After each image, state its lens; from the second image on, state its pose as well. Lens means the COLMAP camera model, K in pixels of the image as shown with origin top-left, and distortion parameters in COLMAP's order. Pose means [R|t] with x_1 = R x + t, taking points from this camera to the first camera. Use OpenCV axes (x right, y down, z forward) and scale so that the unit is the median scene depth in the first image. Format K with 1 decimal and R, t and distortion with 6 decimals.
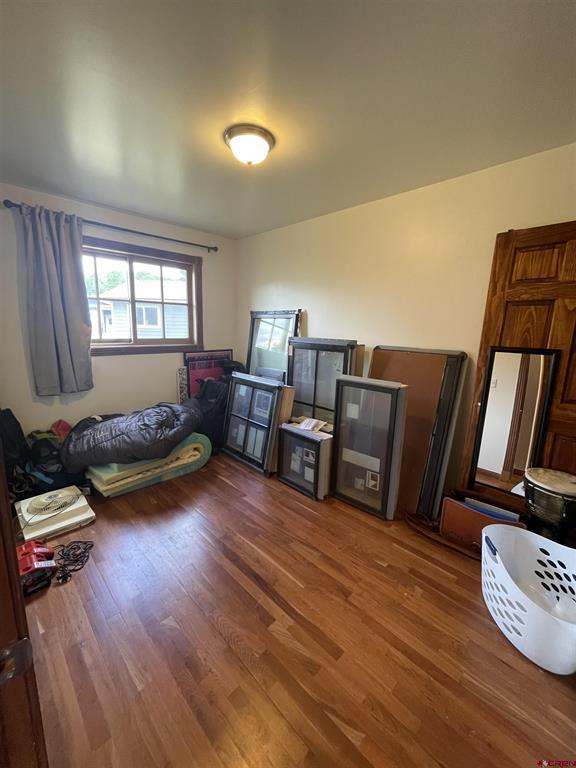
lens RADIAL K [[315.9, 0, 288.0], [0, 315.9, 384.0], [0, 0, 1]] dist [-0.001575, -0.000188]
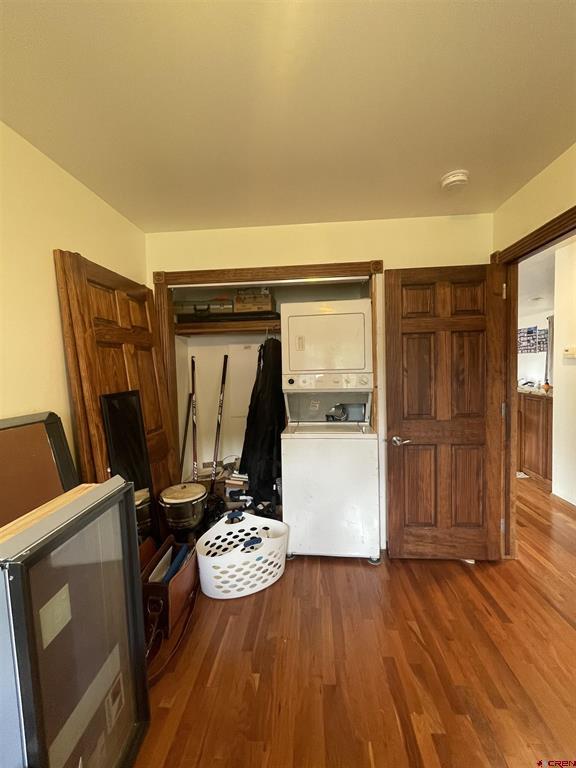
lens RADIAL K [[315.9, 0, 288.0], [0, 315.9, 384.0], [0, 0, 1]] dist [-0.001575, -0.000188]
pose [[-0.660715, -0.052739, 0.748782, -0.303976], [0.147892, 0.968830, 0.198735, -0.278937], [-0.735924, 0.242046, -0.632321, 1.357417]]
